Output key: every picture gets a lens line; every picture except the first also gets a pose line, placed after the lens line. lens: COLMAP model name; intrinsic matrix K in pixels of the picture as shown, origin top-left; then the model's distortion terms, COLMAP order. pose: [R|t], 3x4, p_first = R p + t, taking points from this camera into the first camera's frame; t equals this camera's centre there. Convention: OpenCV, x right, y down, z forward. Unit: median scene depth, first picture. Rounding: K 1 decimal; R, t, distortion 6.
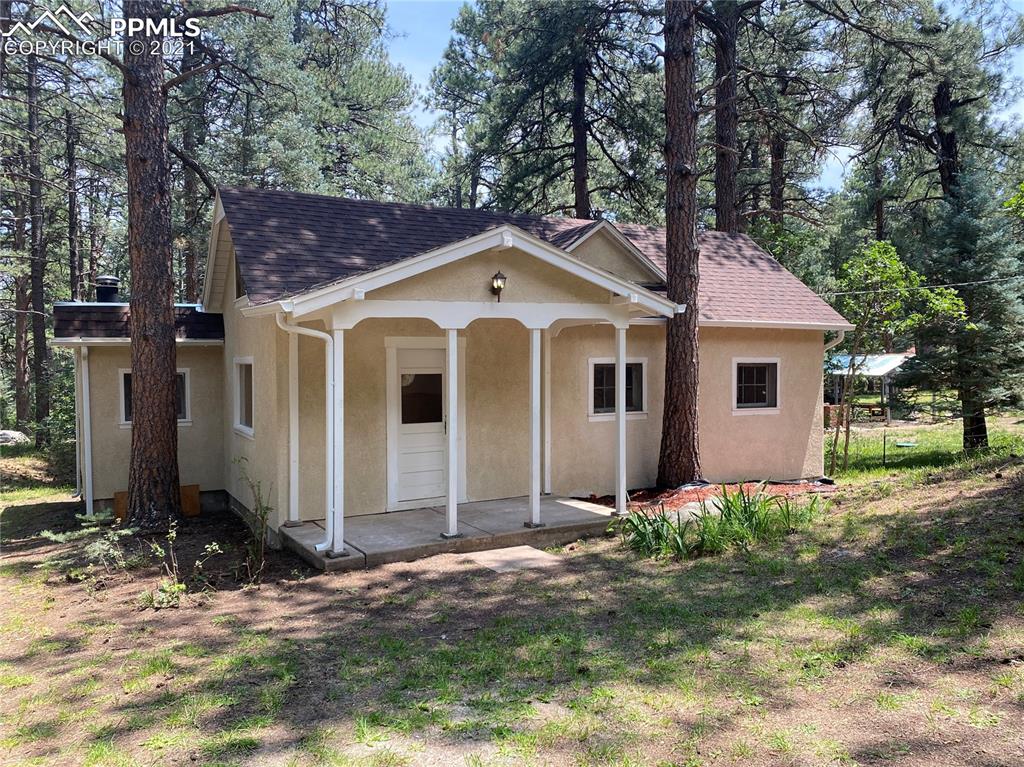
lens RADIAL K [[778.4, 0, 512.1], [0, 778.4, 395.0], [0, 0, 1]] dist [0.083703, -0.094585]
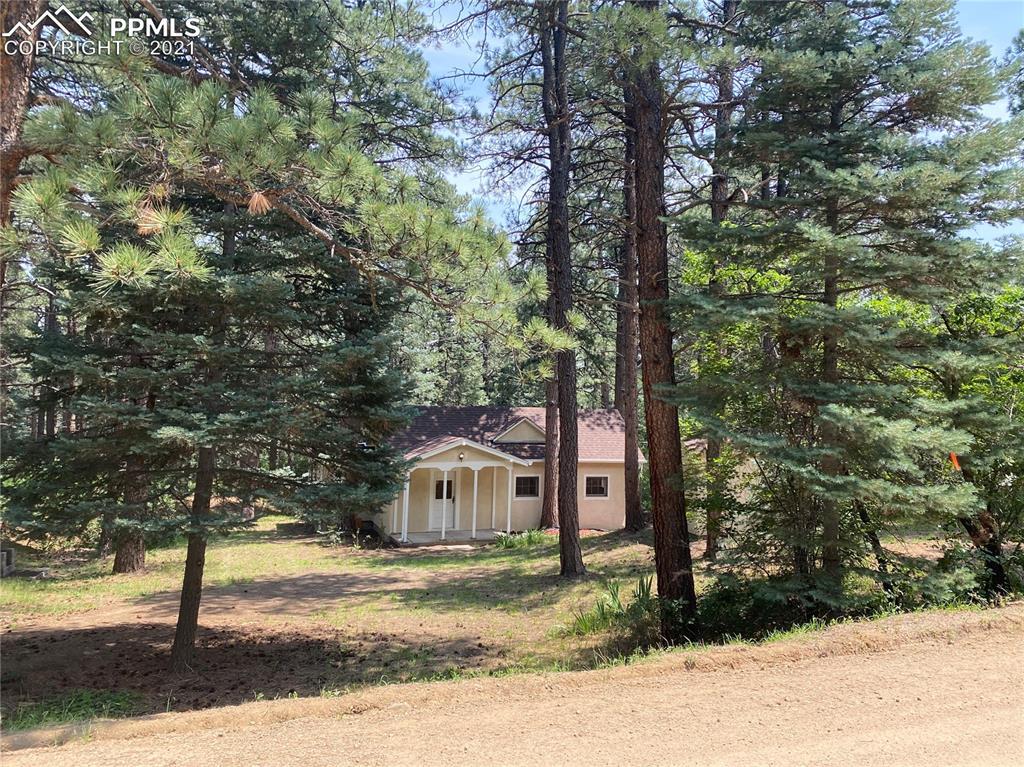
lens RADIAL K [[778.9, 0, 514.9], [0, 778.9, 387.1], [0, 0, 1]] dist [0.073673, -0.106085]
pose [[0.982747, 0.022320, -0.183601, 0.633625], [-0.034247, 0.997486, -0.062045, -0.198580], [0.181754, 0.067262, 0.981041, -1.677733]]
